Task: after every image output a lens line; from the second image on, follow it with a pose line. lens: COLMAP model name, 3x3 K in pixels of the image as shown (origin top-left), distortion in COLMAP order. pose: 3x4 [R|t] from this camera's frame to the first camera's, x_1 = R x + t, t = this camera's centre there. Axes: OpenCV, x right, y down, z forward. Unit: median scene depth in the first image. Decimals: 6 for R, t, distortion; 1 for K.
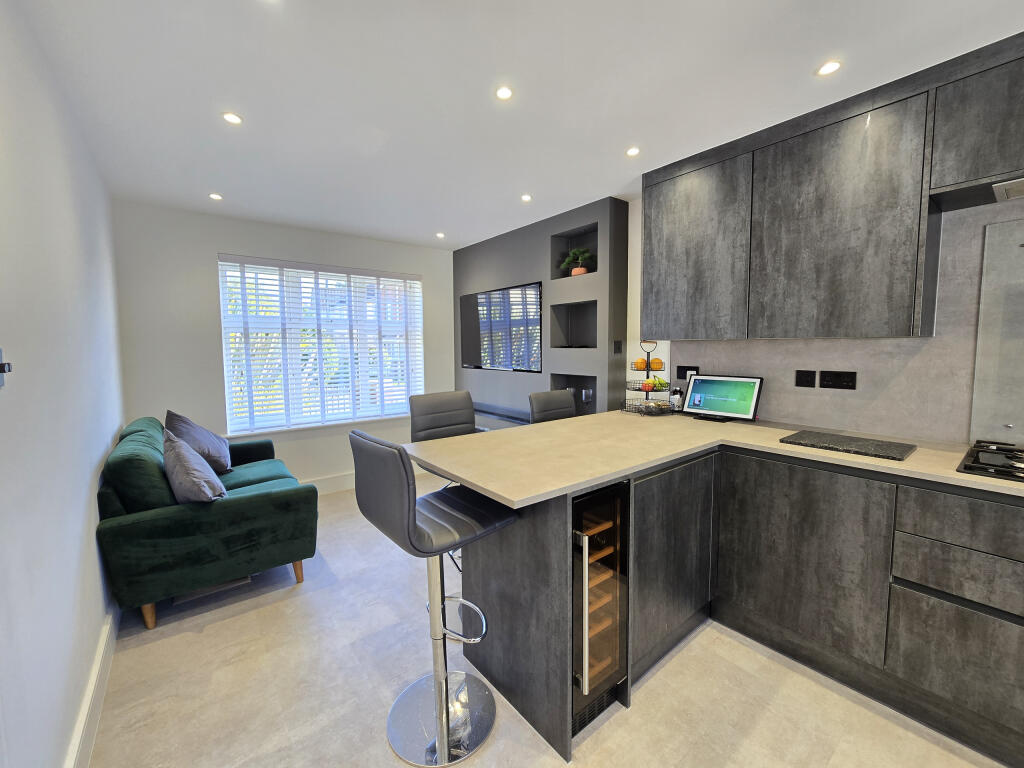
lens RADIAL K [[418.5, 0, 513.3], [0, 418.5, 376.1], [0, 0, 1]] dist [-0.003666, -0.000577]
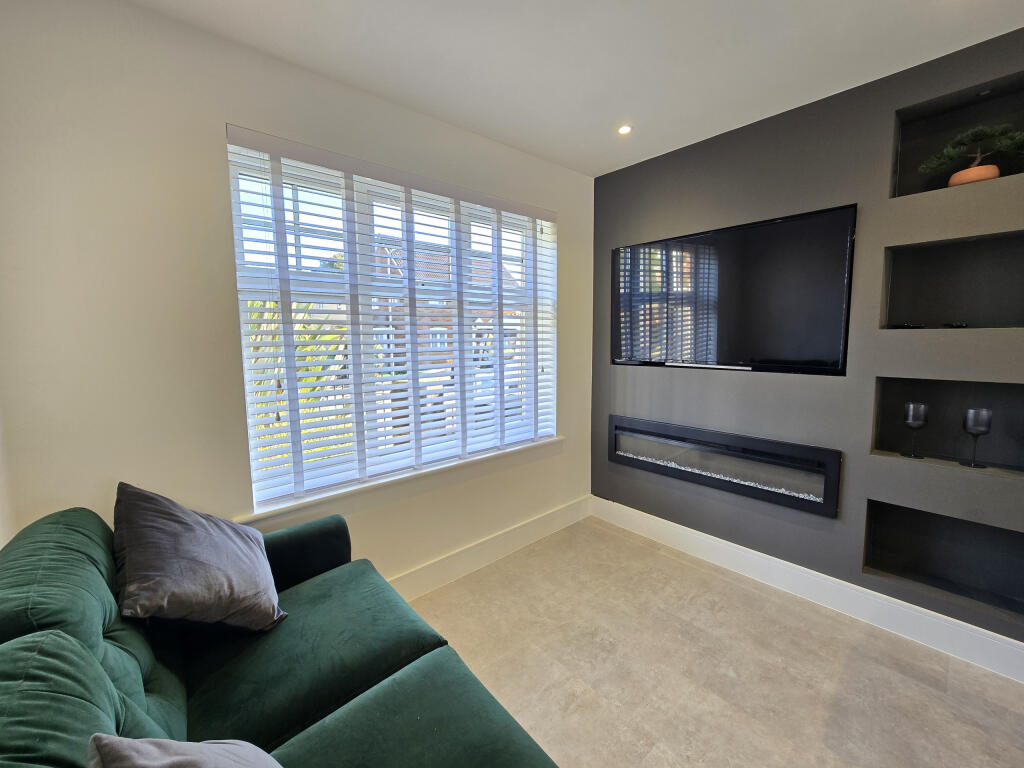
lens RADIAL K [[418.5, 0, 512.6], [0, 418.5, 376.3], [0, 0, 1]] dist [-0.003666, -0.000577]
pose [[0.998028, -0.012666, 0.061475, -0.385119], [0.010961, 0.999548, 0.027998, -0.025252], [-0.061802, -0.027269, 0.997716, 0.469931]]
